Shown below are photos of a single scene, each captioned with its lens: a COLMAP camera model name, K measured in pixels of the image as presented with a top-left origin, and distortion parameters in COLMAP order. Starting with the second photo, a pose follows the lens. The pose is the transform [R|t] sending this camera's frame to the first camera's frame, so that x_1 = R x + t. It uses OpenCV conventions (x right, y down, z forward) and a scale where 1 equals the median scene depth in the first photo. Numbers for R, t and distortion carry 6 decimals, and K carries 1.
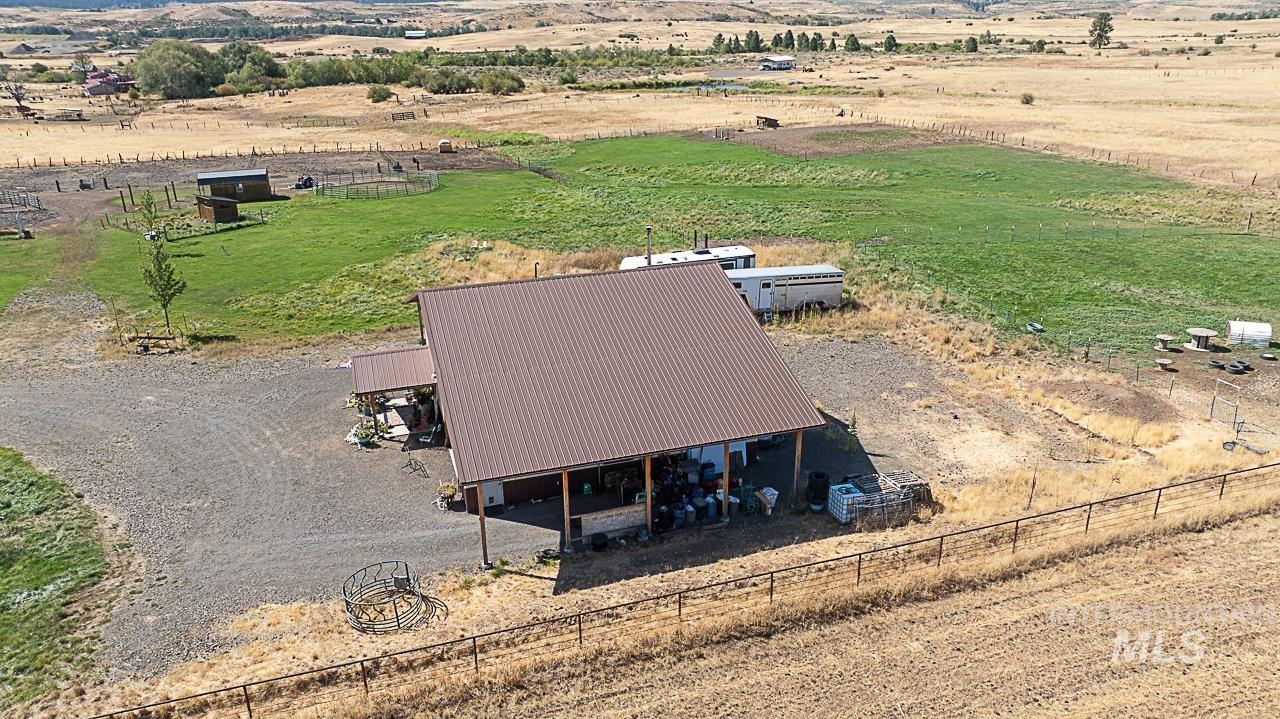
lens RADIAL K [[901.8, 0, 641.5], [0, 901.8, 360.8], [0, 0, 1]] dist [-0.034904, 0.035380]
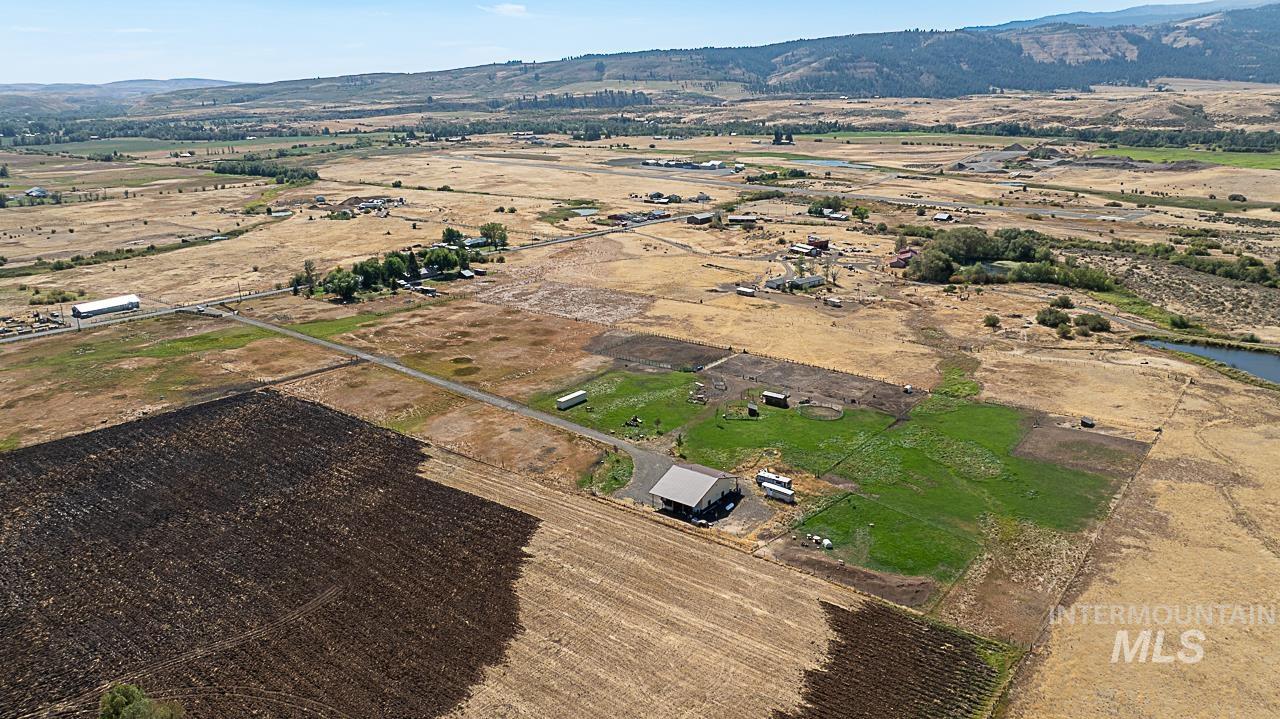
lens RADIAL K [[901.8, 0, 642.6], [0, 901.8, 351.9], [0, 0, 1]] dist [-0.034904, 0.035380]
pose [[0.558001, 0.244206, -0.793094, 1.016021], [-0.296131, 0.951393, 0.084598, -0.298592], [0.775204, 0.187654, 0.603195, -0.709023]]
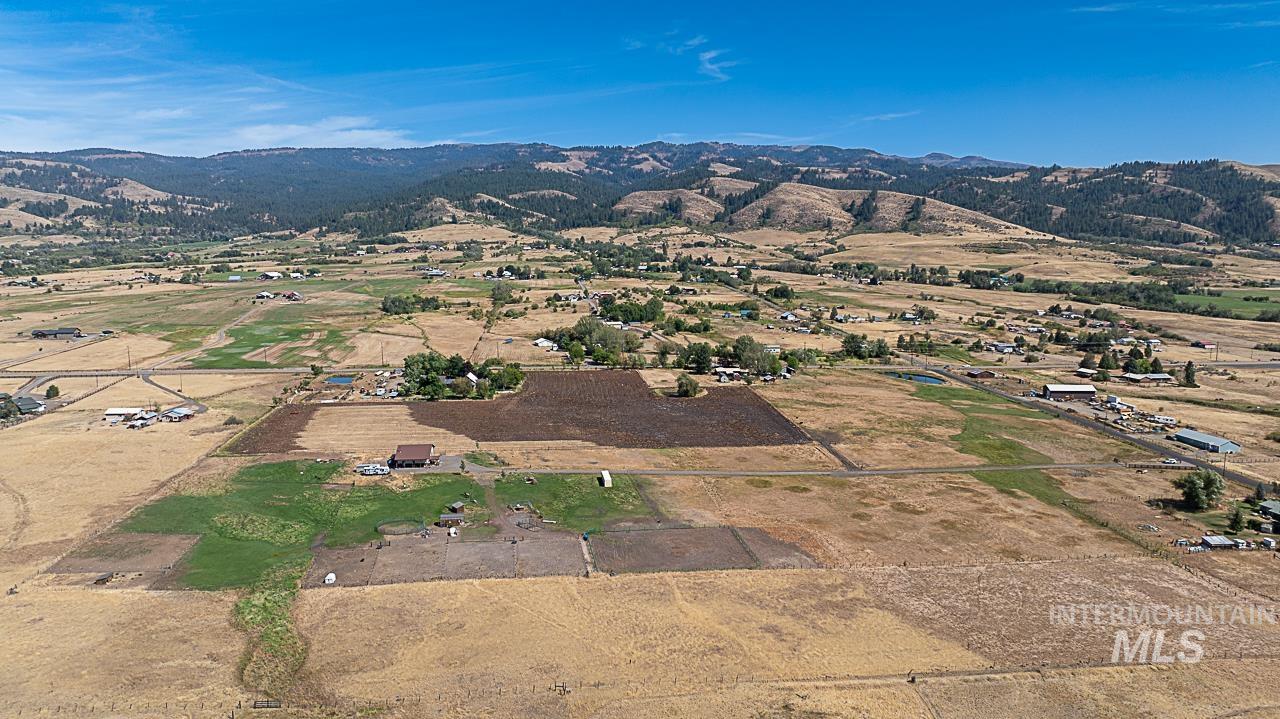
lens RADIAL K [[901.8, 0, 642.9], [0, 901.8, 351.2], [0, 0, 1]] dist [-0.034904, 0.035380]
pose [[-0.979635, -0.015216, 0.200211, -1.031227], [0.080398, 0.883976, 0.460568, -1.229754], [-0.183990, 0.467285, -0.864750, 1.994839]]
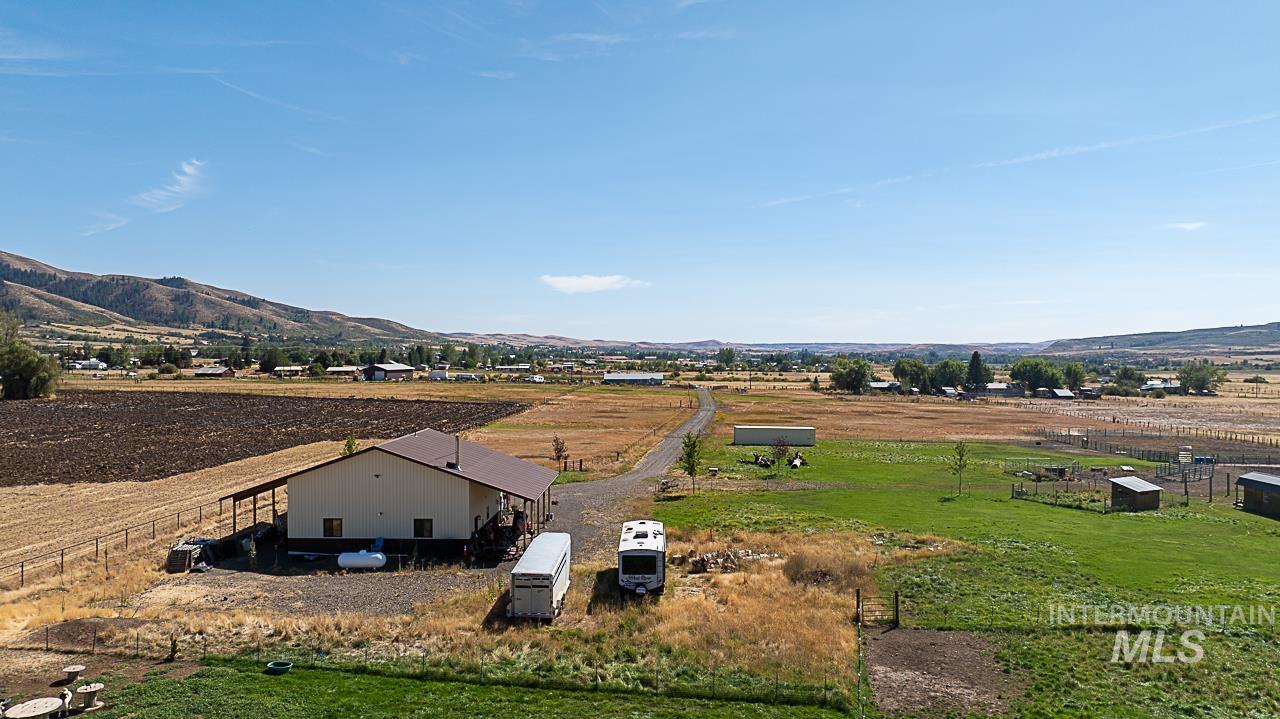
lens RADIAL K [[901.8, 0, 640.5], [0, 901.8, 350.8], [0, 0, 1]] dist [-0.034904, 0.035380]
pose [[-0.350009, 0.010495, -0.936687, 0.334882], [-0.334064, 0.932792, 0.135280, -0.154032], [0.875154, 0.360262, -0.322980, 0.465499]]
